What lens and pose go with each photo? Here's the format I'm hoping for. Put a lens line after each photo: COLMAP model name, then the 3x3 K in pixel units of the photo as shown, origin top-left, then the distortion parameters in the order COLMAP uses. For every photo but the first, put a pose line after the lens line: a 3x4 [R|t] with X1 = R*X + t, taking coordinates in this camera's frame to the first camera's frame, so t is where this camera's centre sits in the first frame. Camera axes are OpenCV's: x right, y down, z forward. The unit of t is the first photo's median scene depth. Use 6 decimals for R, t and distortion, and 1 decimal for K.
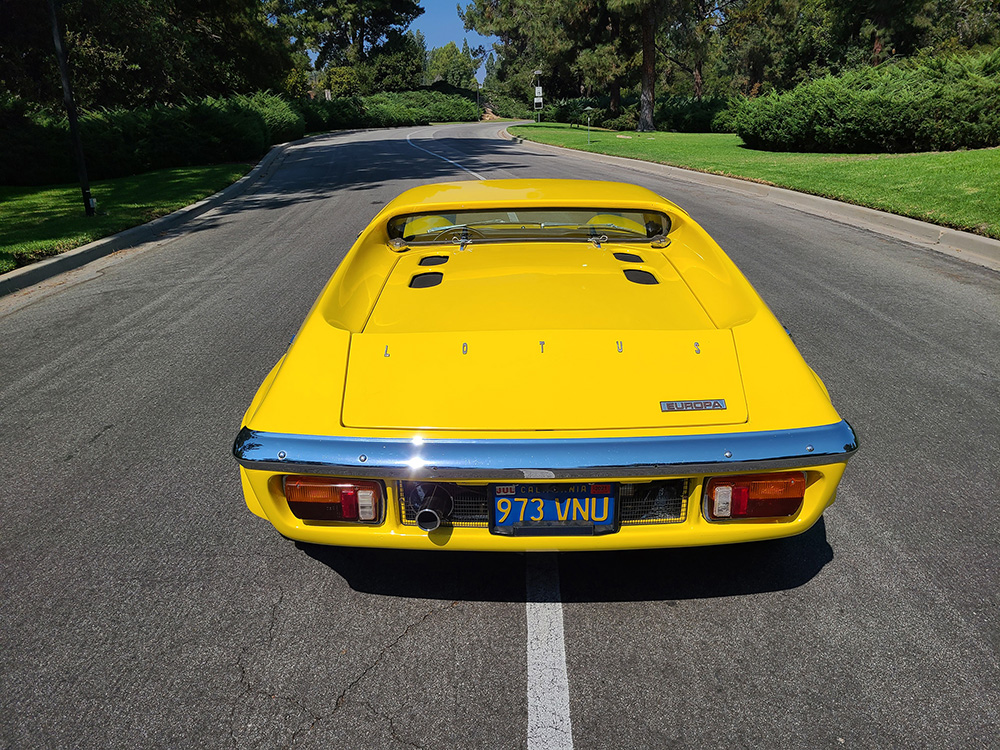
lens RADIAL K [[751.2, 0, 500.2], [0, 751.2, 365.9], [0, 0, 1]] dist [0.050563, -0.034578]
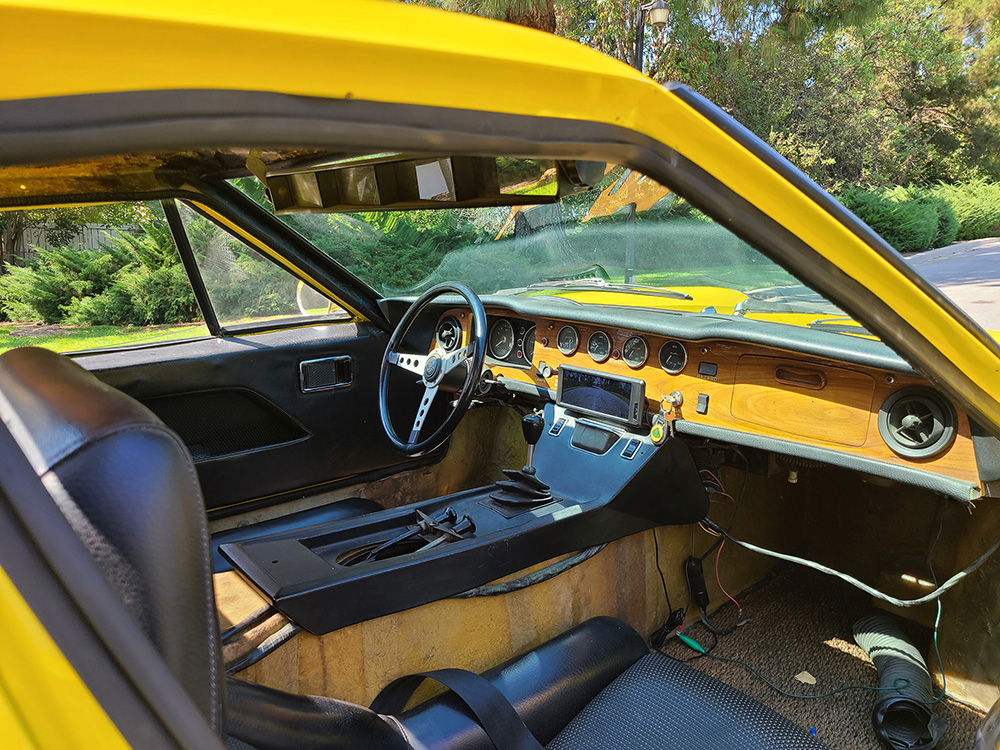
lens RADIAL K [[751.2, 0, 506.3], [0, 751.2, 380.3], [0, 0, 1]] dist [0.050563, -0.034578]
pose [[0.633661, 0.156674, -0.757580, 0.039412], [-0.240283, 0.970703, -0.000230, -0.020799], [0.735349, 0.182180, 0.652743, 0.113174]]
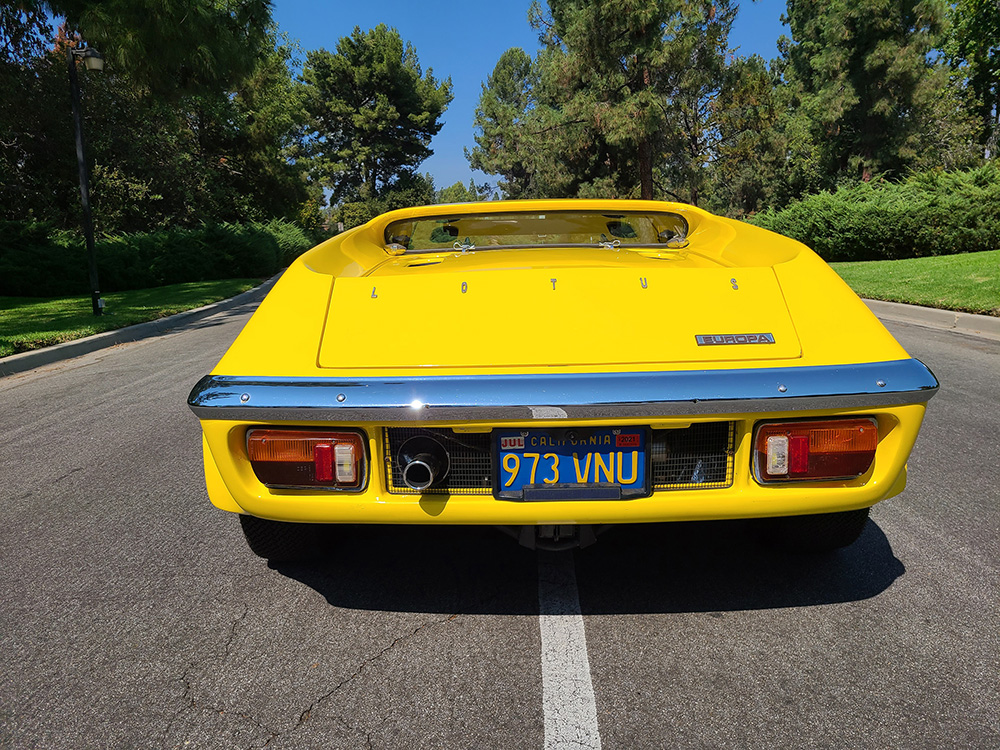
lens RADIAL K [[751.2, 0, 496.2], [0, 751.2, 370.7], [0, 0, 1]] dist [0.050563, -0.034578]
pose [[0.999881, -0.007708, -0.013357, 0.000051], [0.005465, 0.987029, -0.160451, 0.015021], [0.014421, 0.160359, 0.986953, 0.011649]]
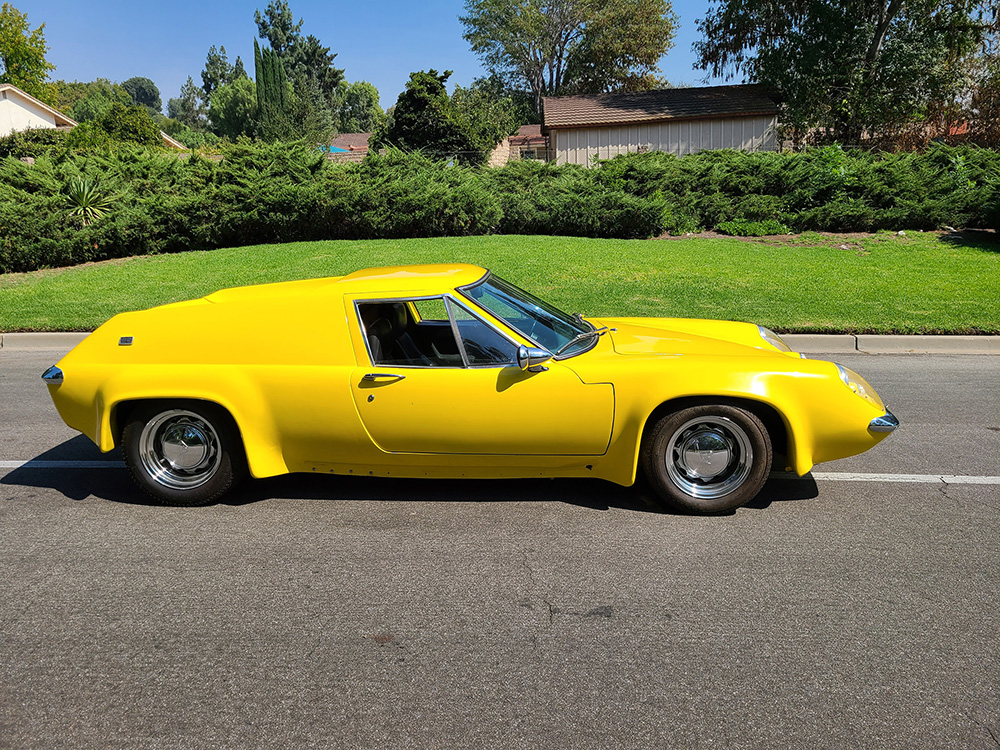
lens RADIAL K [[751.2, 0, 490.9], [0, 751.2, 368.1], [0, 0, 1]] dist [0.050563, -0.034578]
pose [[0.051828, -0.186375, 0.981111, -0.134441], [0.324810, 0.932161, 0.159918, -0.084959], [-0.944358, 0.310386, 0.108848, 0.257959]]
